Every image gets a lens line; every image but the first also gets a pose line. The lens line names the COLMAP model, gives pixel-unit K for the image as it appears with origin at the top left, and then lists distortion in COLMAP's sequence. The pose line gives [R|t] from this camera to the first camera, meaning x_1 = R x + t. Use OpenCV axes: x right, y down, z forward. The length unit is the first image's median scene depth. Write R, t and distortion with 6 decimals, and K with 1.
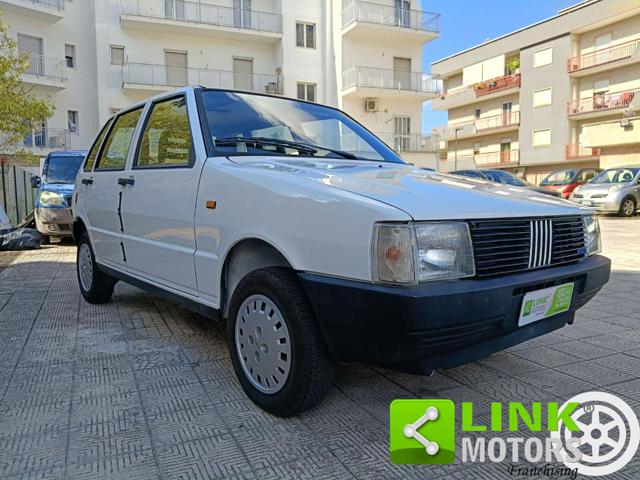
lens RADIAL K [[491.3, 0, 292.5], [0, 491.3, 238.6], [0, 0, 1]] dist [0.016334, -0.055439]
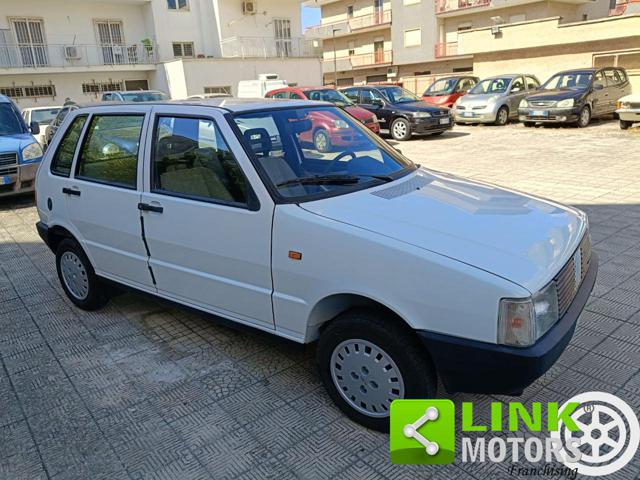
lens RADIAL K [[491.3, 0, 295.8], [0, 491.3, 241.5], [0, 0, 1]] dist [0.016334, -0.055439]
pose [[0.964641, -0.121715, 0.233779, -0.284335], [0.072508, 0.975310, 0.208597, -0.223230], [-0.253397, -0.184270, 0.949650, -0.003478]]
